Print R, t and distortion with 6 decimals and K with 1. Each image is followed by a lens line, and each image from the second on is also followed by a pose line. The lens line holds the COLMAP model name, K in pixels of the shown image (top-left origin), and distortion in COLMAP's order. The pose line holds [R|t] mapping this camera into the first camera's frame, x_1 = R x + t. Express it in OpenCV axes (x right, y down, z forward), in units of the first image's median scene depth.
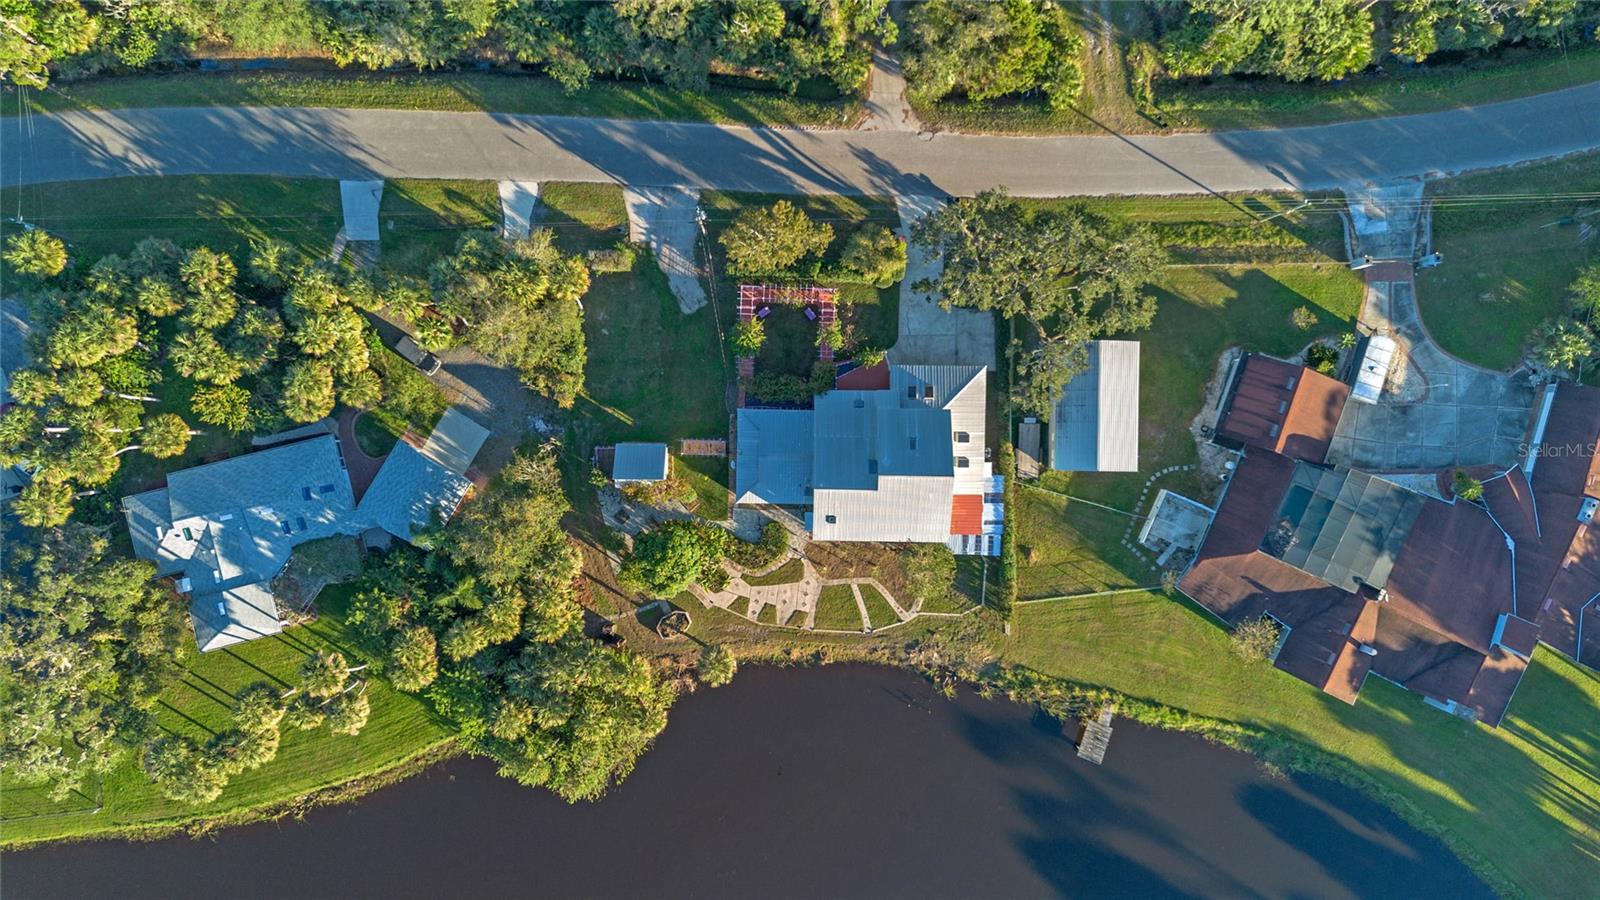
lens RADIAL K [[1100.6, 0, 800.0], [0, 1100.6, 450.0], [0, 0, 1]] dist [0.043179, -0.052189]
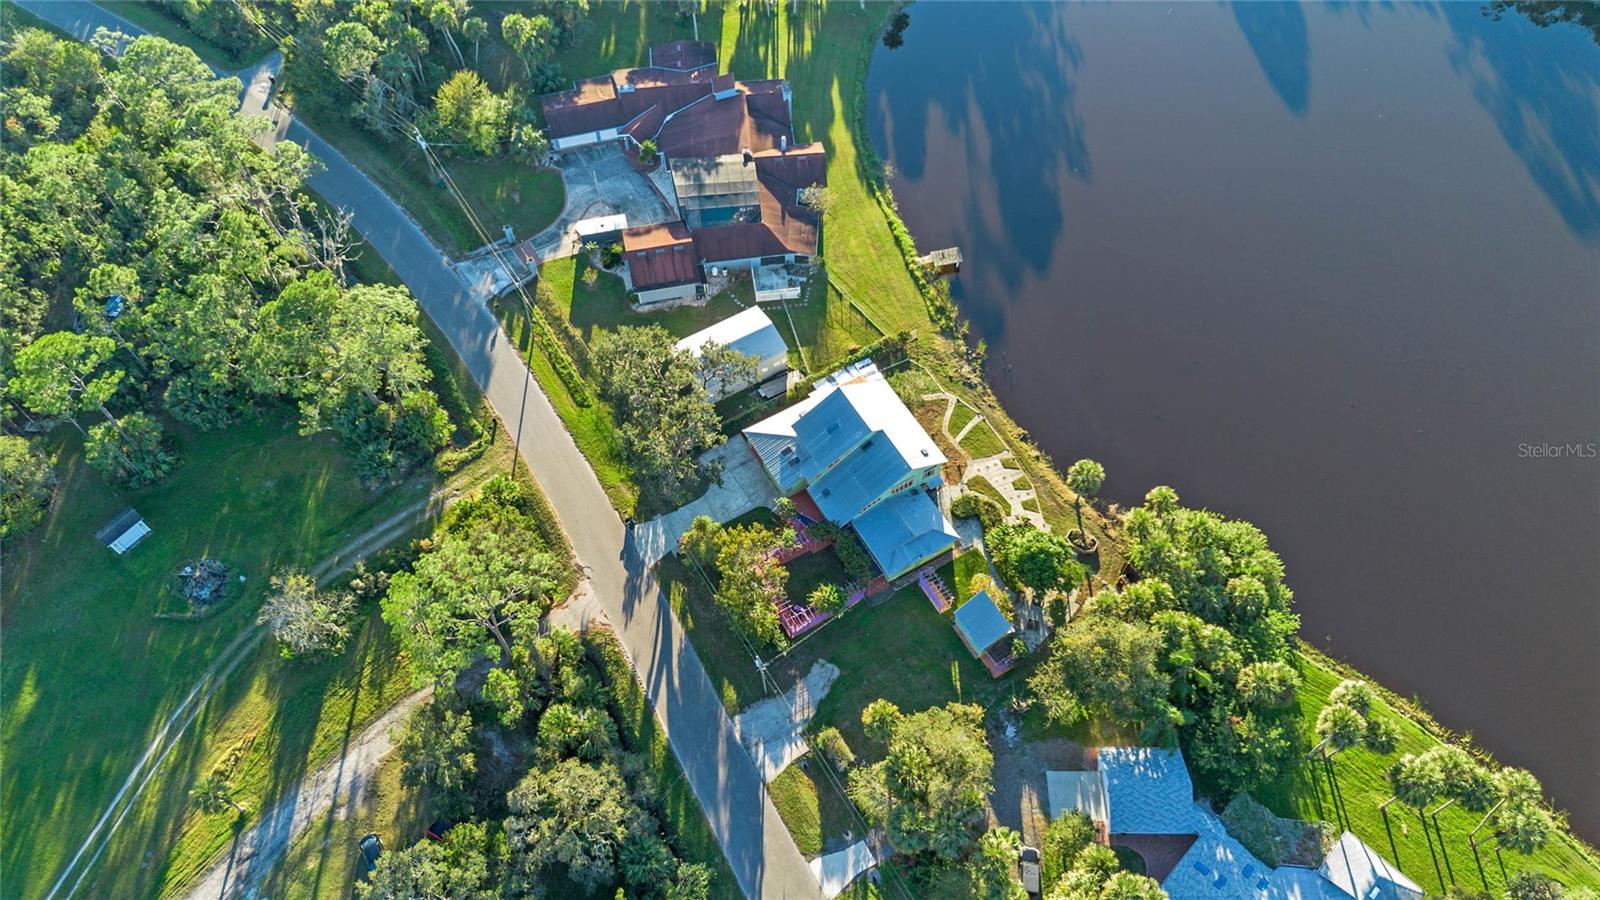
lens RADIAL K [[1100.6, 0, 800.0], [0, 1100.6, 450.0], [0, 0, 1]] dist [0.043179, -0.052189]
pose [[-0.522057, -0.724838, 0.449518, -0.403651], [0.852805, -0.451896, 0.261751, -0.336073], [0.013408, 0.520000, 0.854061, -0.003127]]
